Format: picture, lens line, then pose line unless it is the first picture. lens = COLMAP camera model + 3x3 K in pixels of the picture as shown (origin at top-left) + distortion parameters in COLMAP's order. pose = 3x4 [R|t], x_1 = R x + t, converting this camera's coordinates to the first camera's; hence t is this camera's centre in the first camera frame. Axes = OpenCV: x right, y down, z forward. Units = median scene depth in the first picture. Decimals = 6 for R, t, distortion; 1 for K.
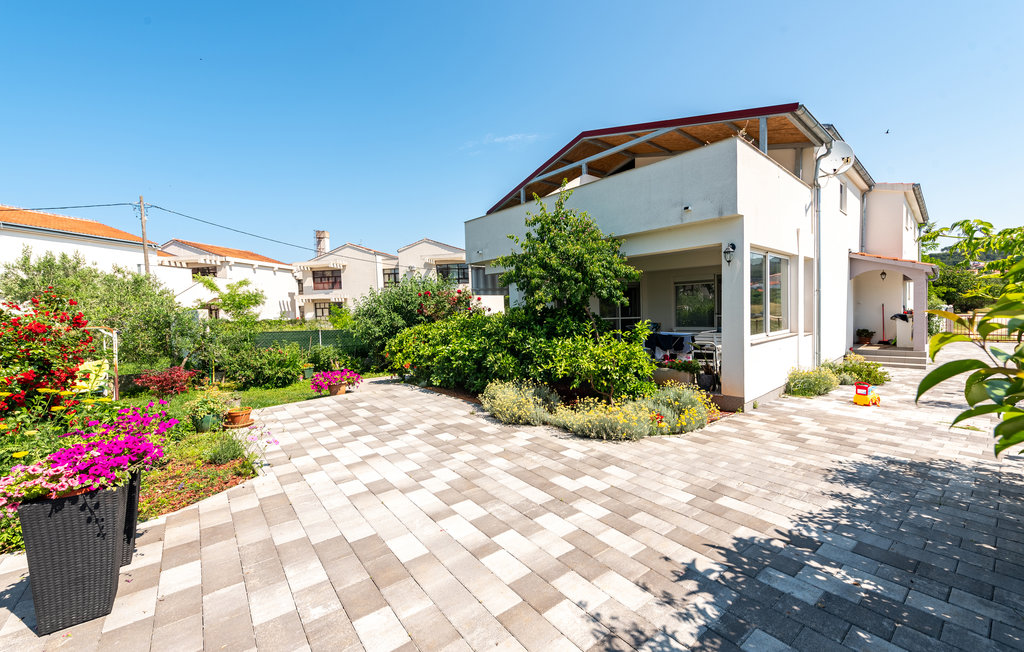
lens RADIAL K [[405.3, 0, 511.6], [0, 405.3, 323.7], [0, 0, 1]] dist [0.019149, -0.004311]
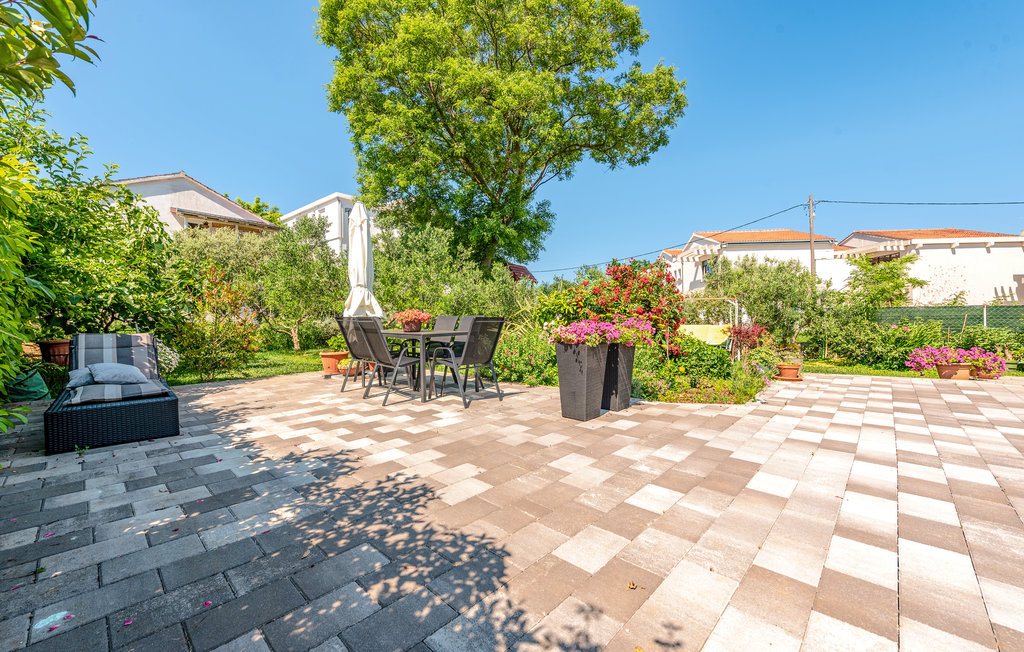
lens RADIAL K [[405.3, 0, 511.6], [0, 405.3, 323.7], [0, 0, 1]] dist [0.019149, -0.004311]
pose [[0.149392, 0.019942, -0.988577, 0.215241], [-0.023872, 0.999578, 0.016557, 0.107011], [0.988490, 0.021126, 0.149805, 0.168644]]
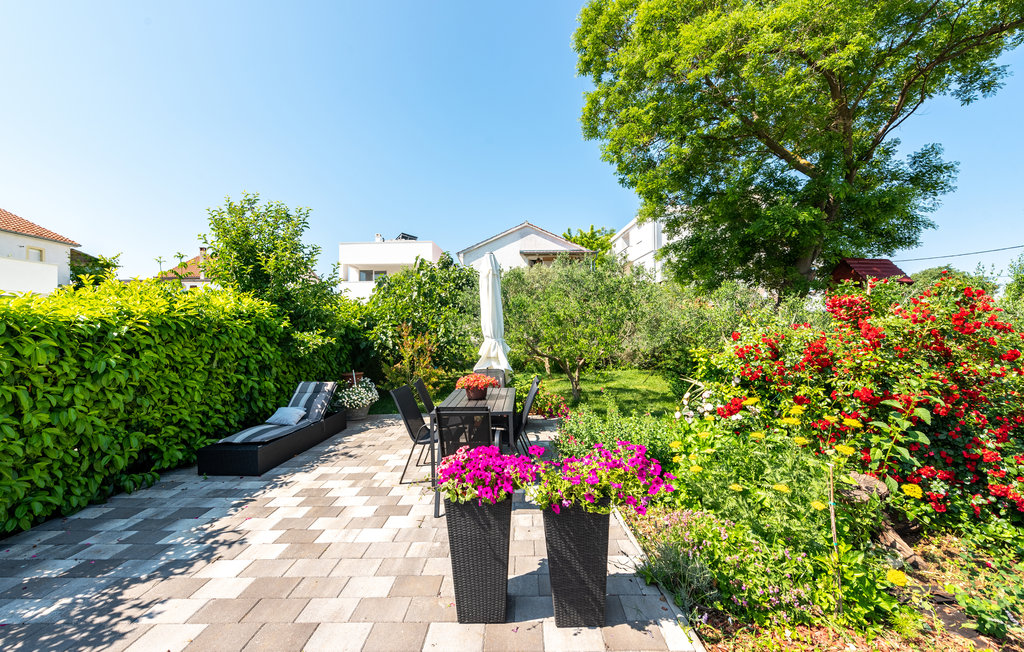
lens RADIAL K [[405.3, 0, 511.6], [0, 405.3, 323.7], [0, 0, 1]] dist [0.019149, -0.004311]
pose [[-0.641560, 0.016682, -0.766891, -0.118507], [0.004560, 0.999829, 0.017934, -0.015377], [0.767059, 0.008009, -0.641526, 0.649785]]
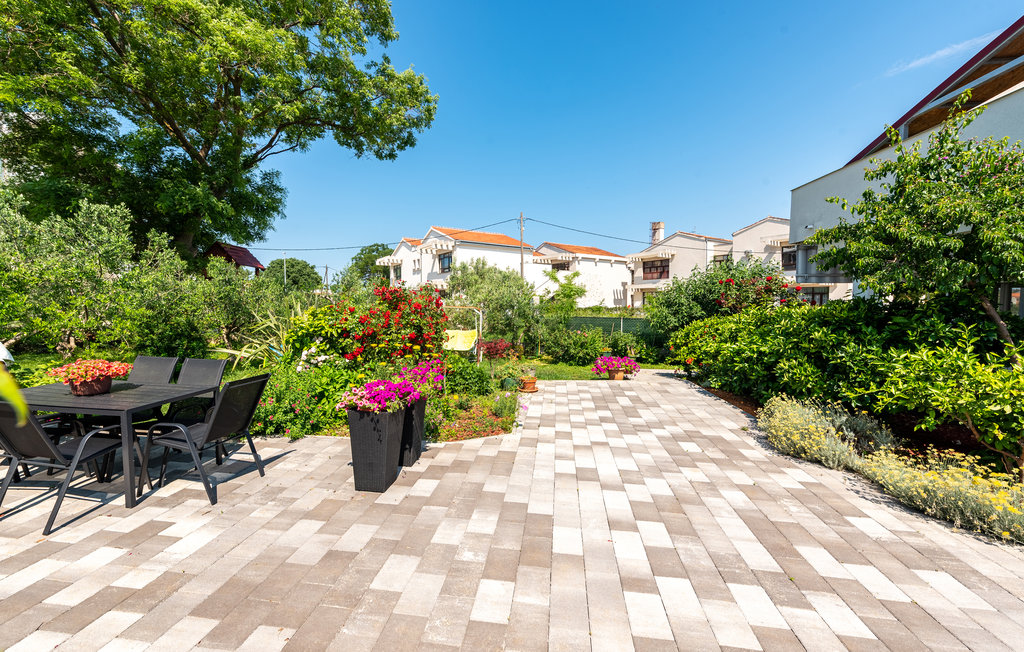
lens RADIAL K [[405.3, 0, 511.6], [0, 405.3, 323.7], [0, 0, 1]] dist [0.019149, -0.004311]
pose [[0.704377, 0.063139, -0.707012, 0.144880], [-0.044767, 0.998005, 0.044527, -0.005156], [0.708413, 0.000287, 0.705799, 0.098545]]
